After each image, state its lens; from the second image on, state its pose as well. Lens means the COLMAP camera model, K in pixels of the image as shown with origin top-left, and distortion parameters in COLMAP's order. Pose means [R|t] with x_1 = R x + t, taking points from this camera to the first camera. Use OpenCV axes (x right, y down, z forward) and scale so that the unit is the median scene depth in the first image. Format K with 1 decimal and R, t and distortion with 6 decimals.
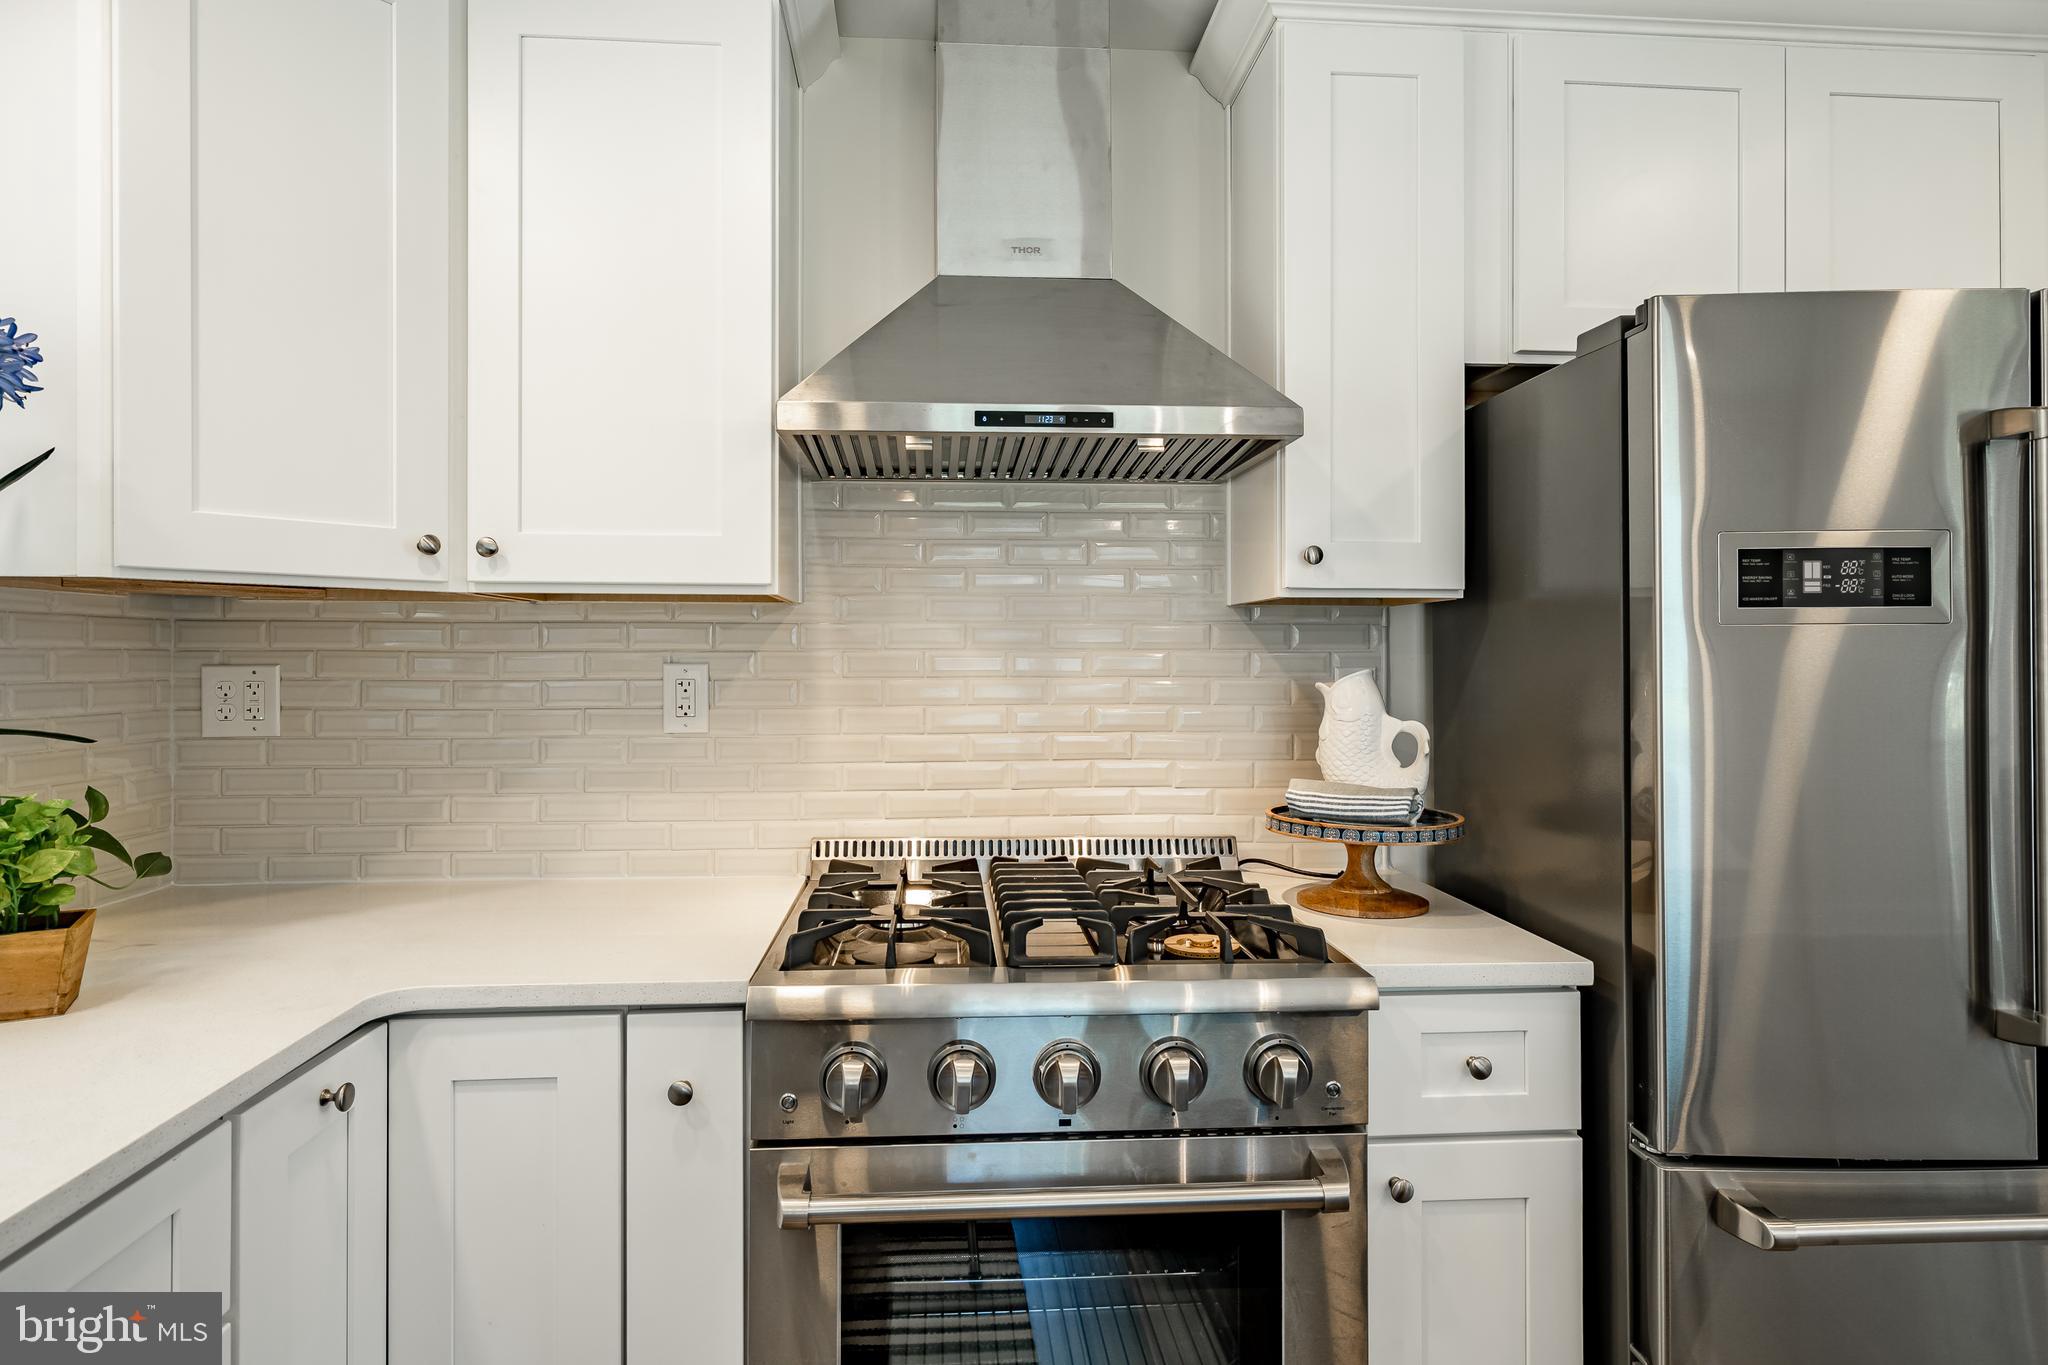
lens RADIAL K [[1144.4, 0, 1020.8], [0, 1144.4, 642.4], [0, 0, 1]] dist [0.005163, 0.000545]
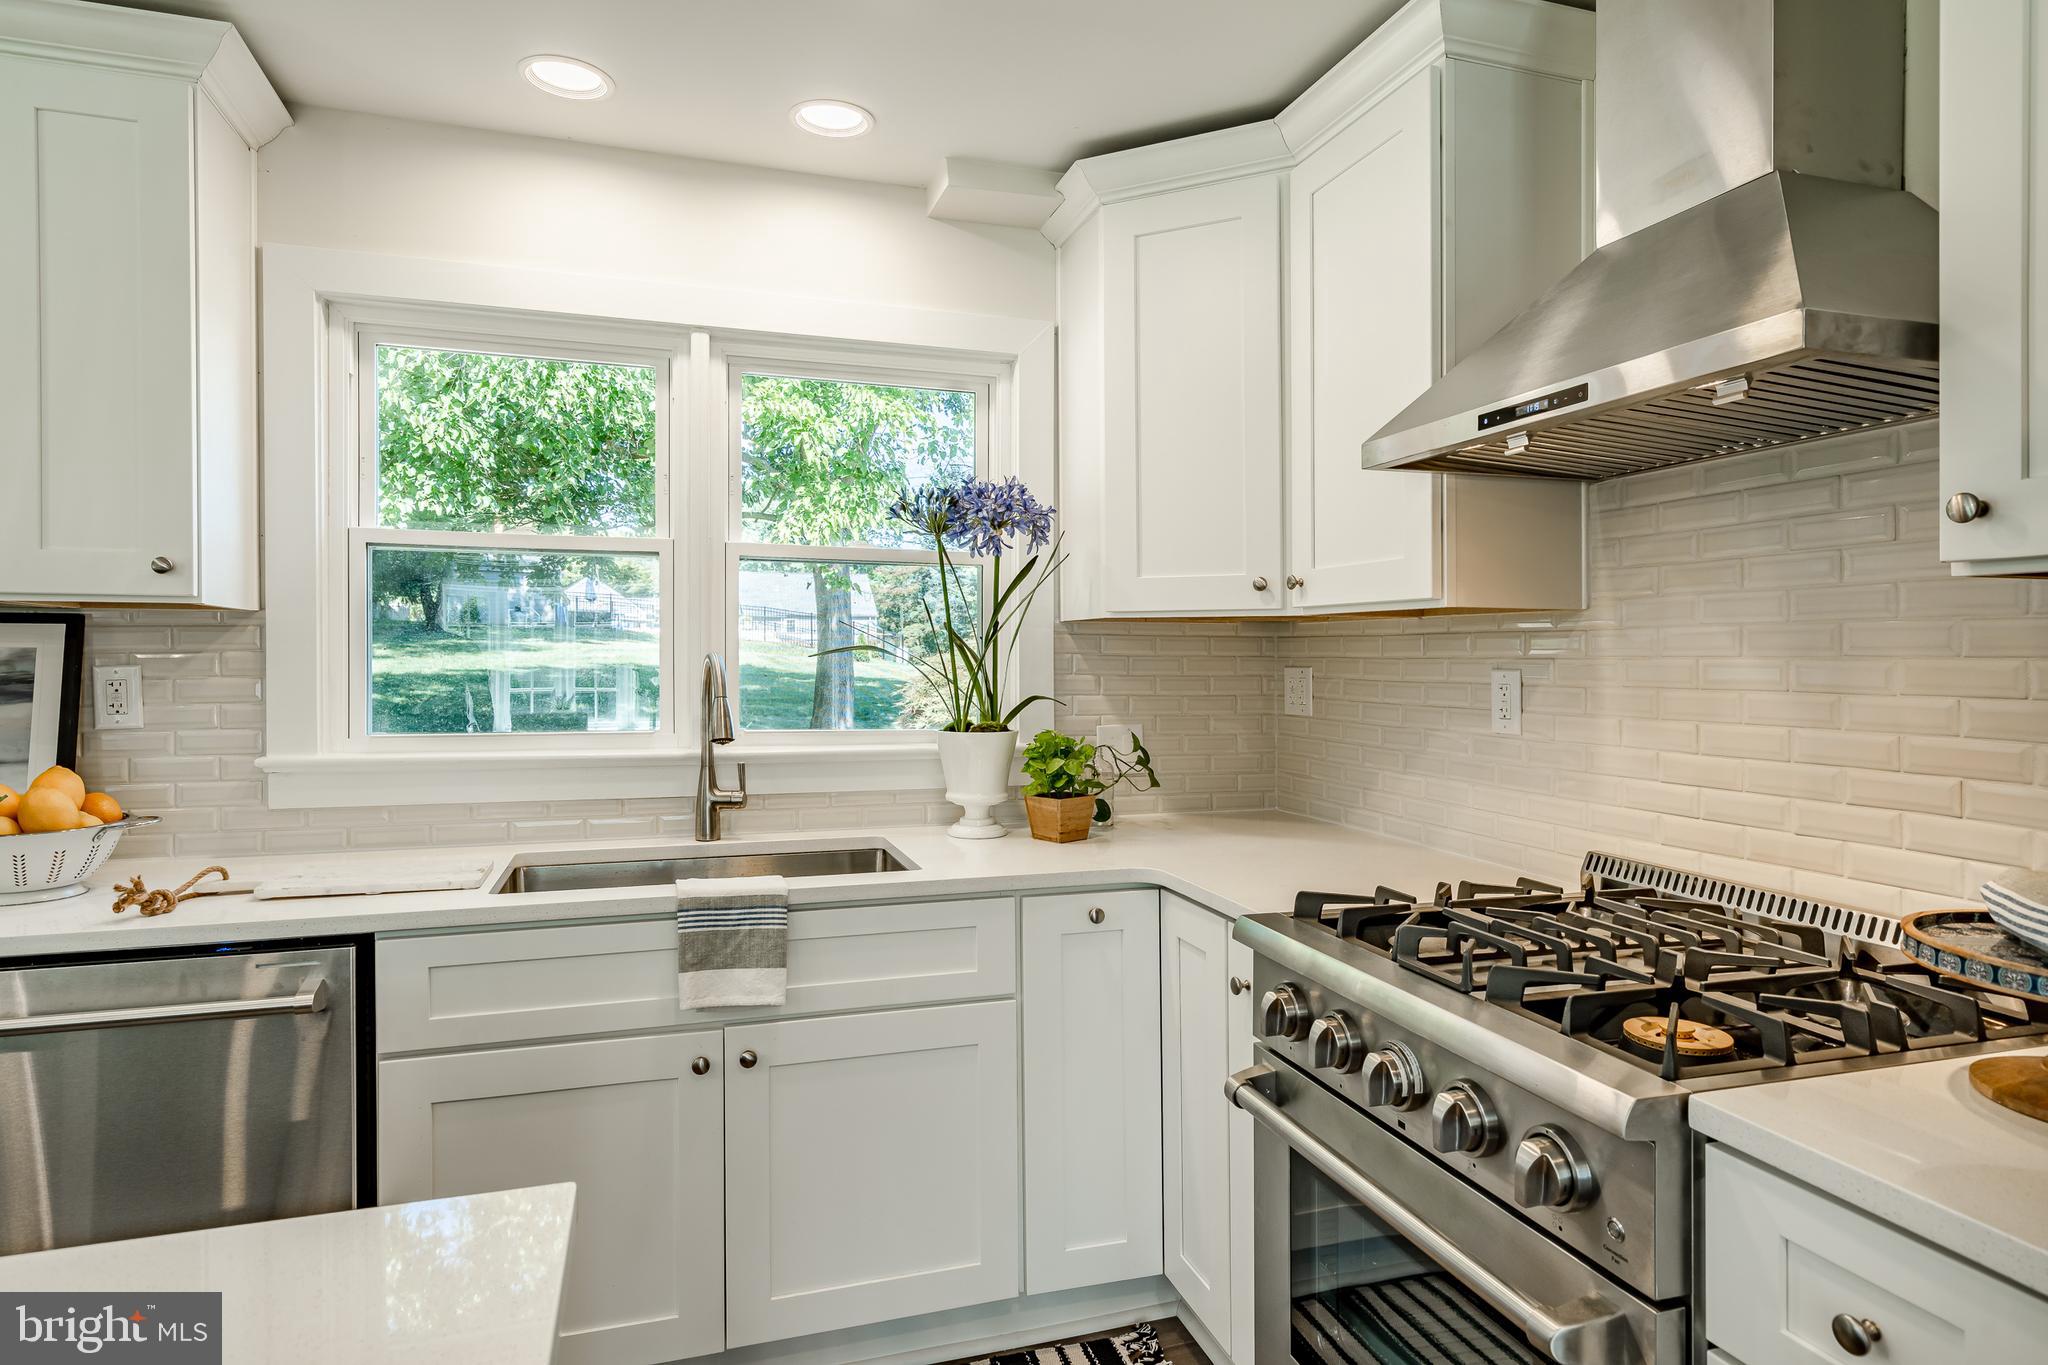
lens RADIAL K [[1129.6, 0, 1025.5], [0, 1129.6, 660.6], [0, 0, 1]] dist [-0.003170, -0.001195]
pose [[0.233907, 0.004213, -0.972250, 0.701465], [0.007893, 0.999949, 0.006232, -0.000432], [0.972227, -0.009131, 0.233862, 0.338066]]
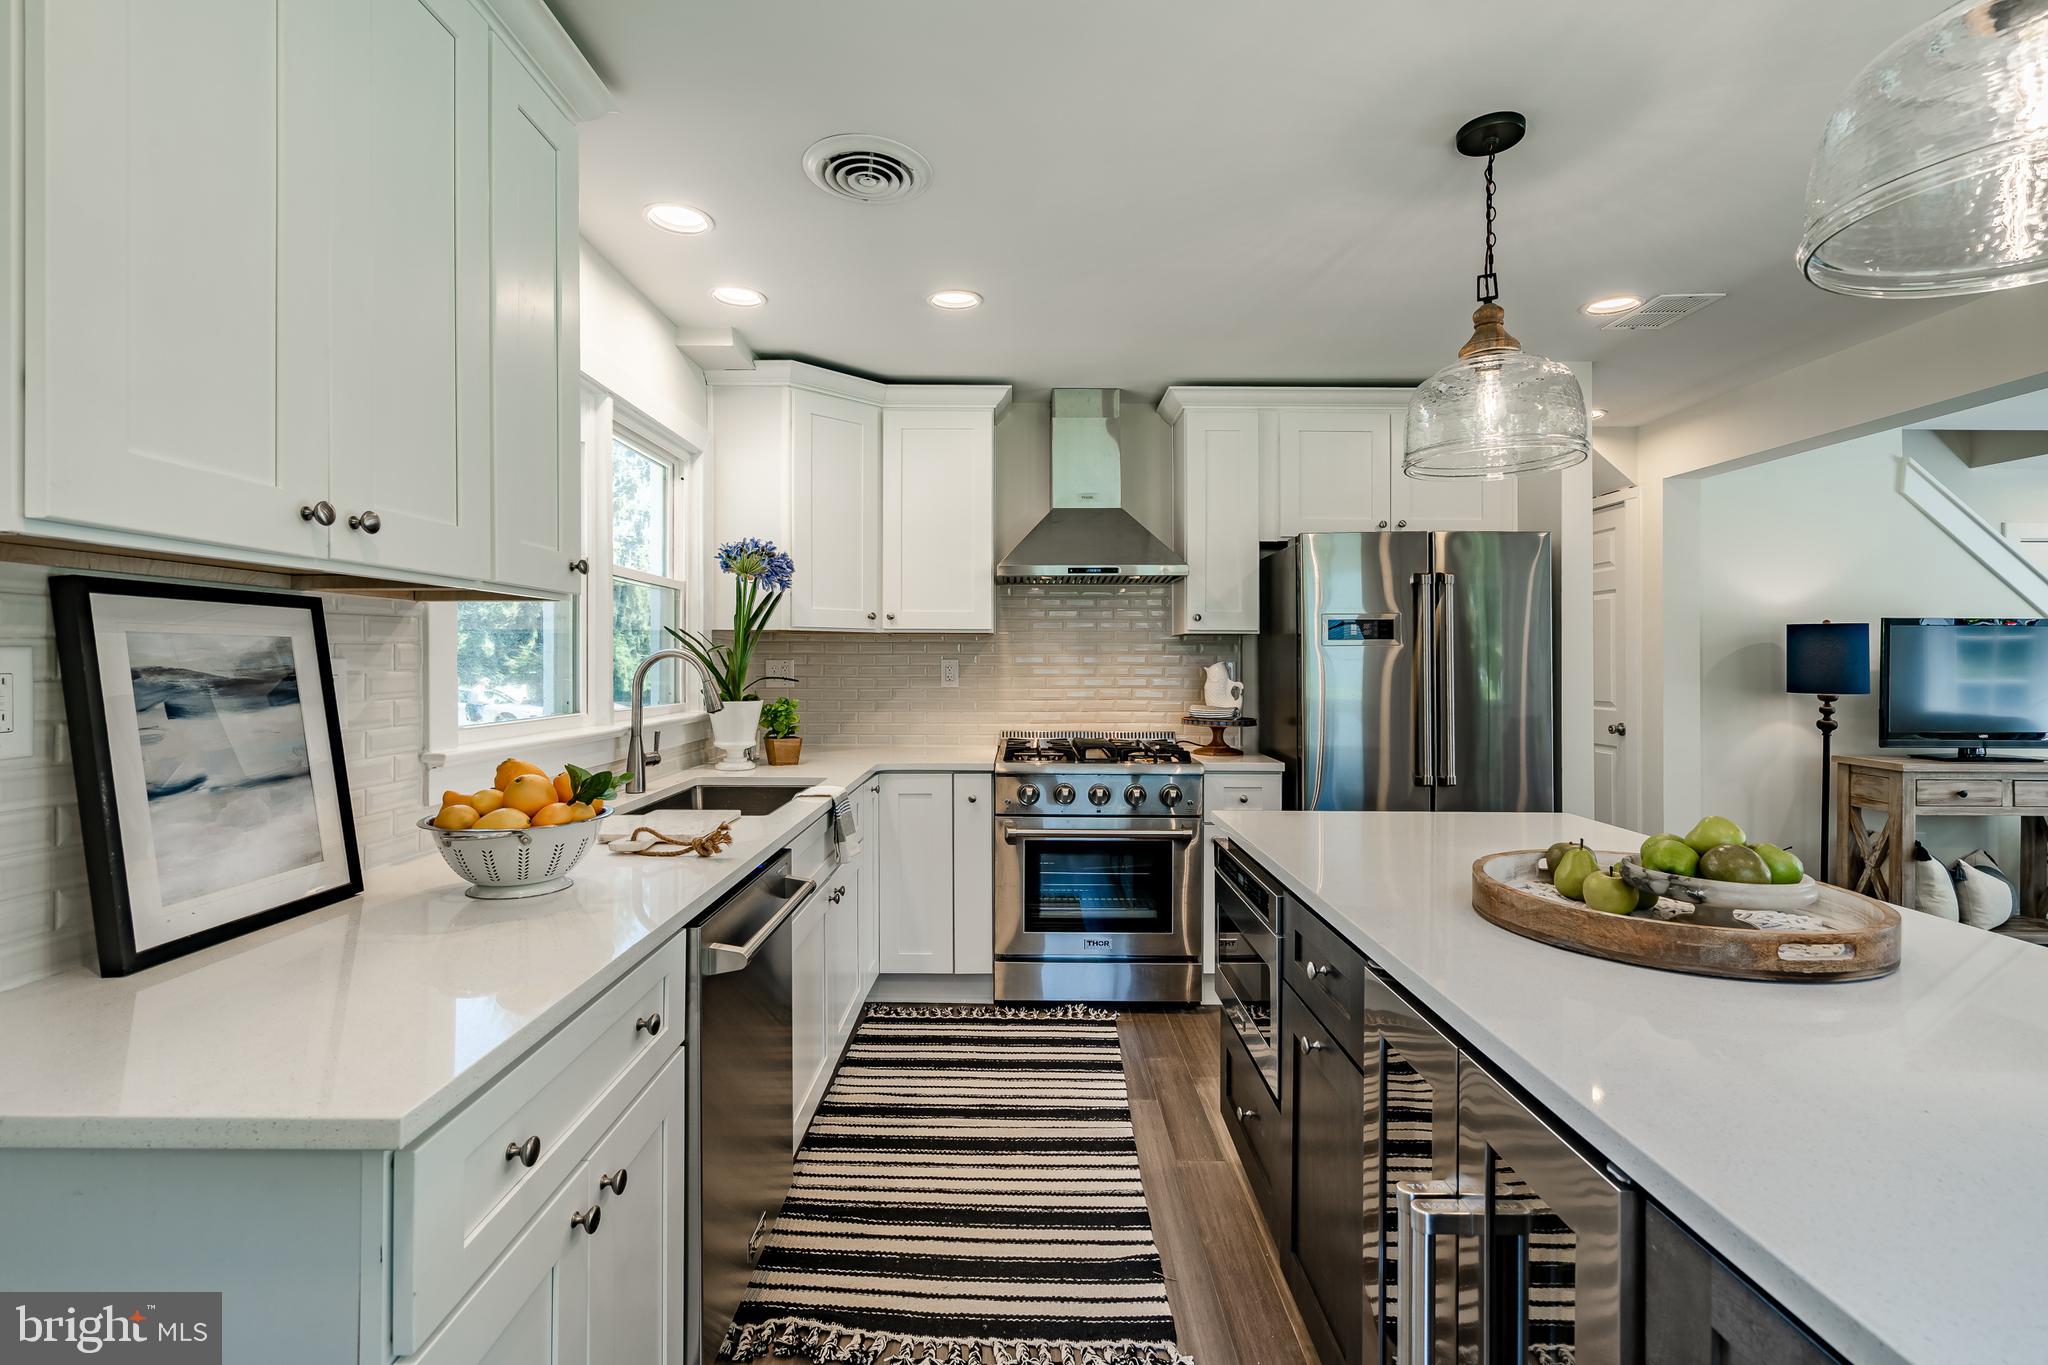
lens RADIAL K [[942.8, 0, 998.2], [0, 942.8, 649.7], [0, 0, 1]] dist [-0.000413, -0.000113]
pose [[0.995023, 0.000806, -0.099647, 0.016687], [-0.000696, 0.999999, 0.001138, -0.005060], [0.099647, -0.001063, 0.995022, -1.115691]]
